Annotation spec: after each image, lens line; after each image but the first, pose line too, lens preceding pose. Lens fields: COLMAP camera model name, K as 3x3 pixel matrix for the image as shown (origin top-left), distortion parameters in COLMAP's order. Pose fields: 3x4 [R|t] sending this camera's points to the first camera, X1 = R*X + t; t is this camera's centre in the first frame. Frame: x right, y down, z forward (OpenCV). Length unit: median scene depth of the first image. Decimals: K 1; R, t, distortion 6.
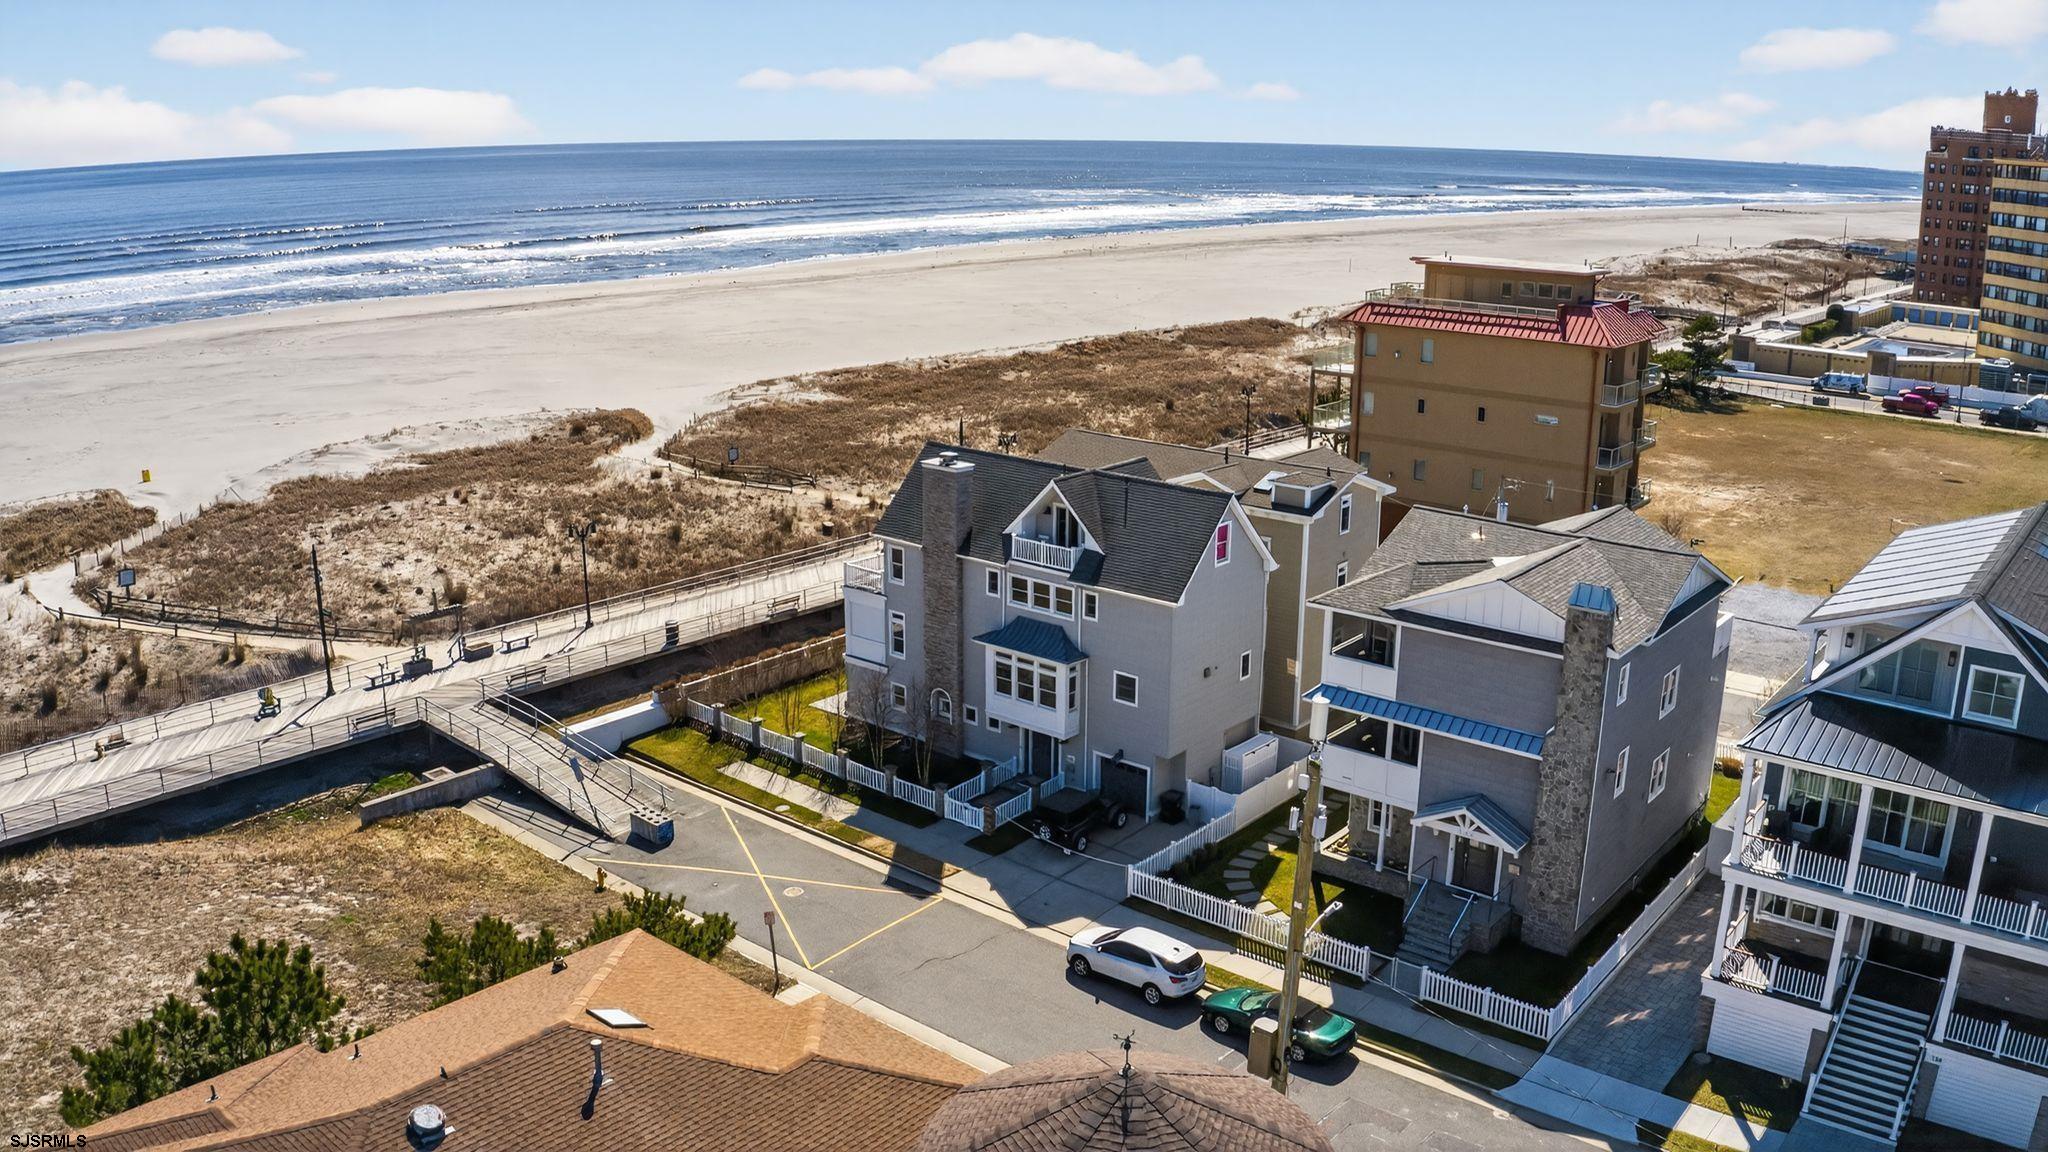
lens RADIAL K [[1597.1, 0, 1024.0], [0, 1597.1, 576.0], [0, 0, 1]] dist [-0.193072, 0.010945]
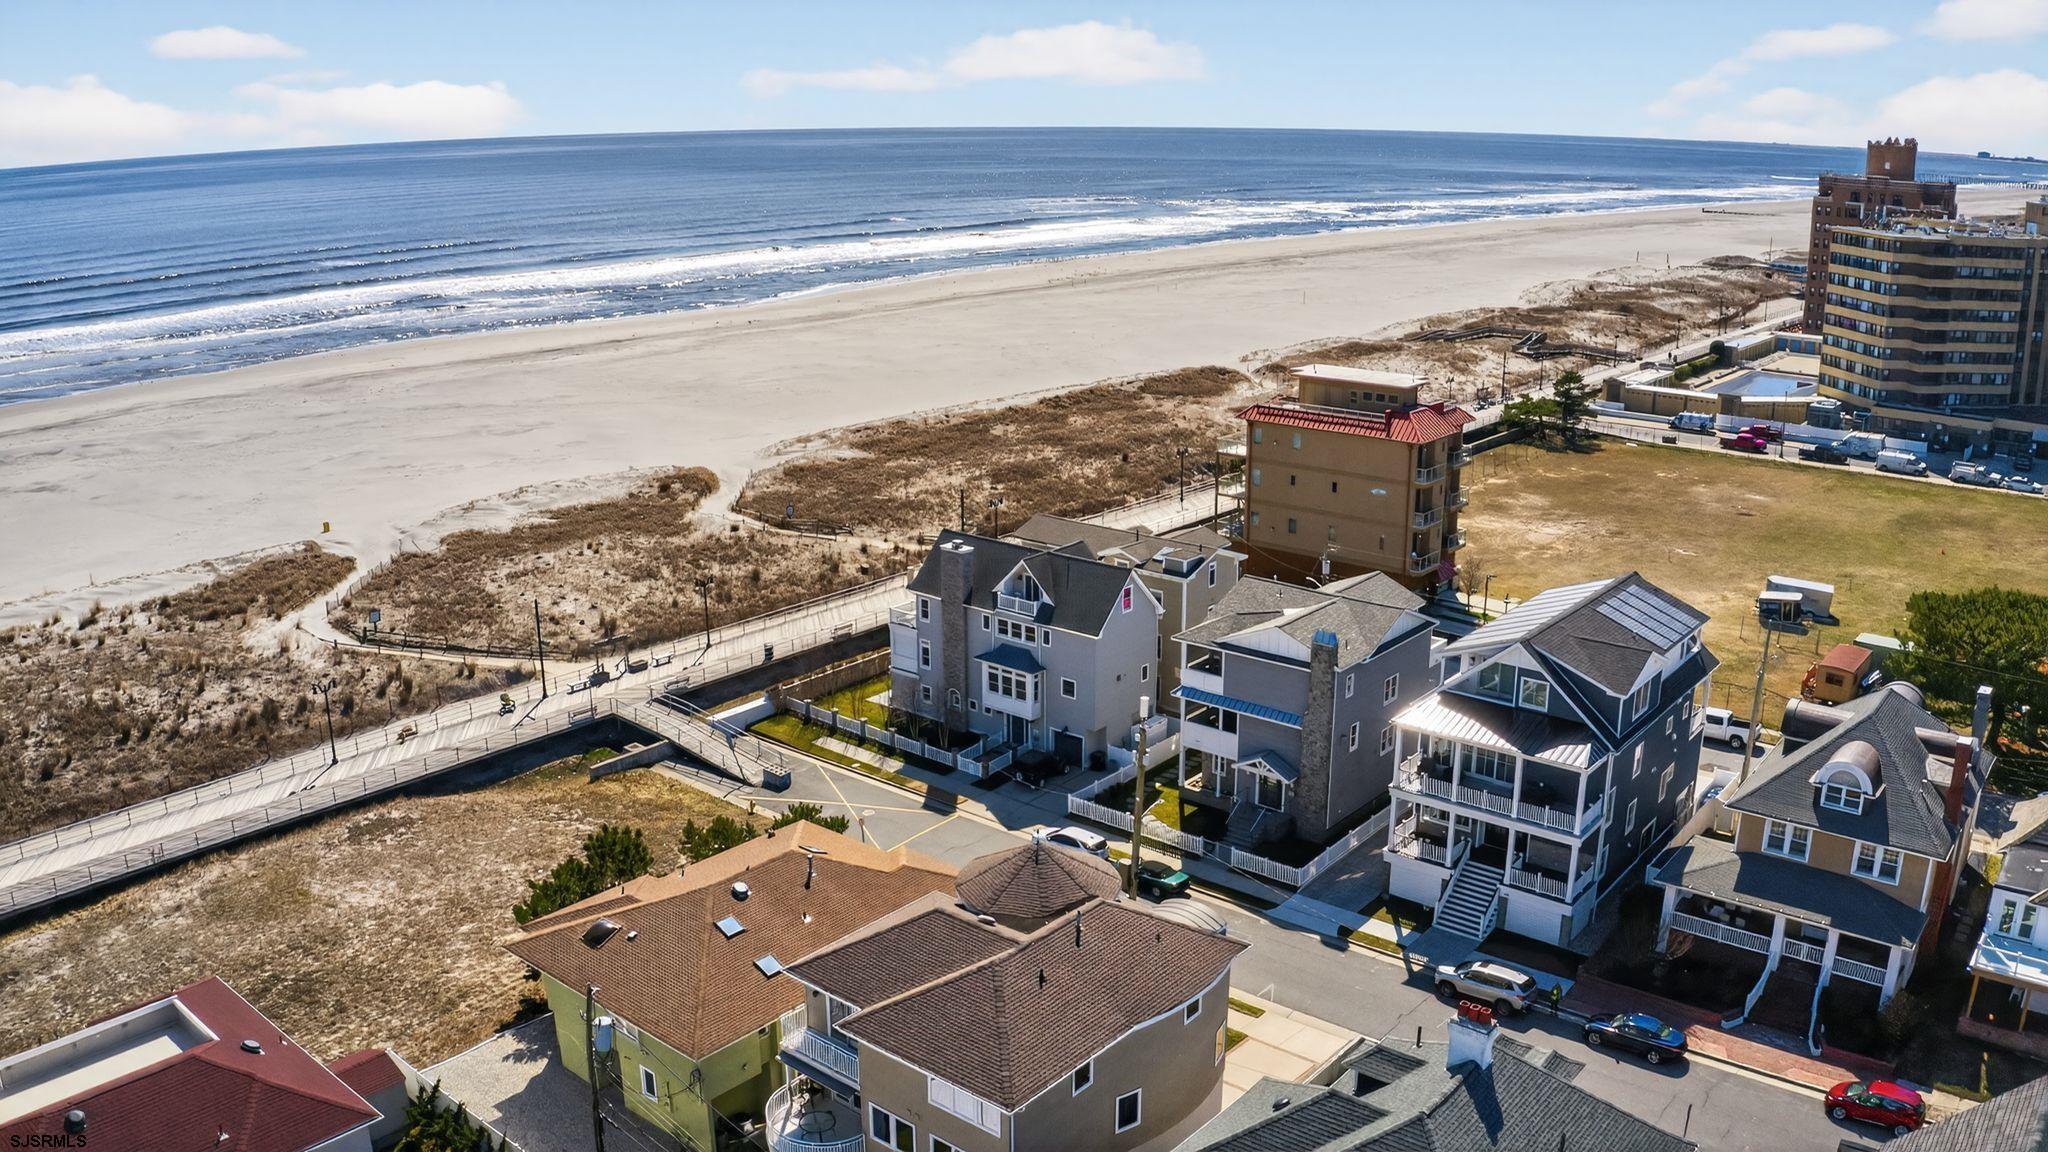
lens RADIAL K [[1597.1, 0, 1024.0], [0, 1597.1, 576.0], [0, 0, 1]] dist [-0.193072, 0.010945]
pose [[0.999946, -0.009767, 0.003550, 0.012341], [0.009737, 0.999917, 0.008458, -0.052085], [-0.003632, -0.008423, 0.999958, -0.559610]]
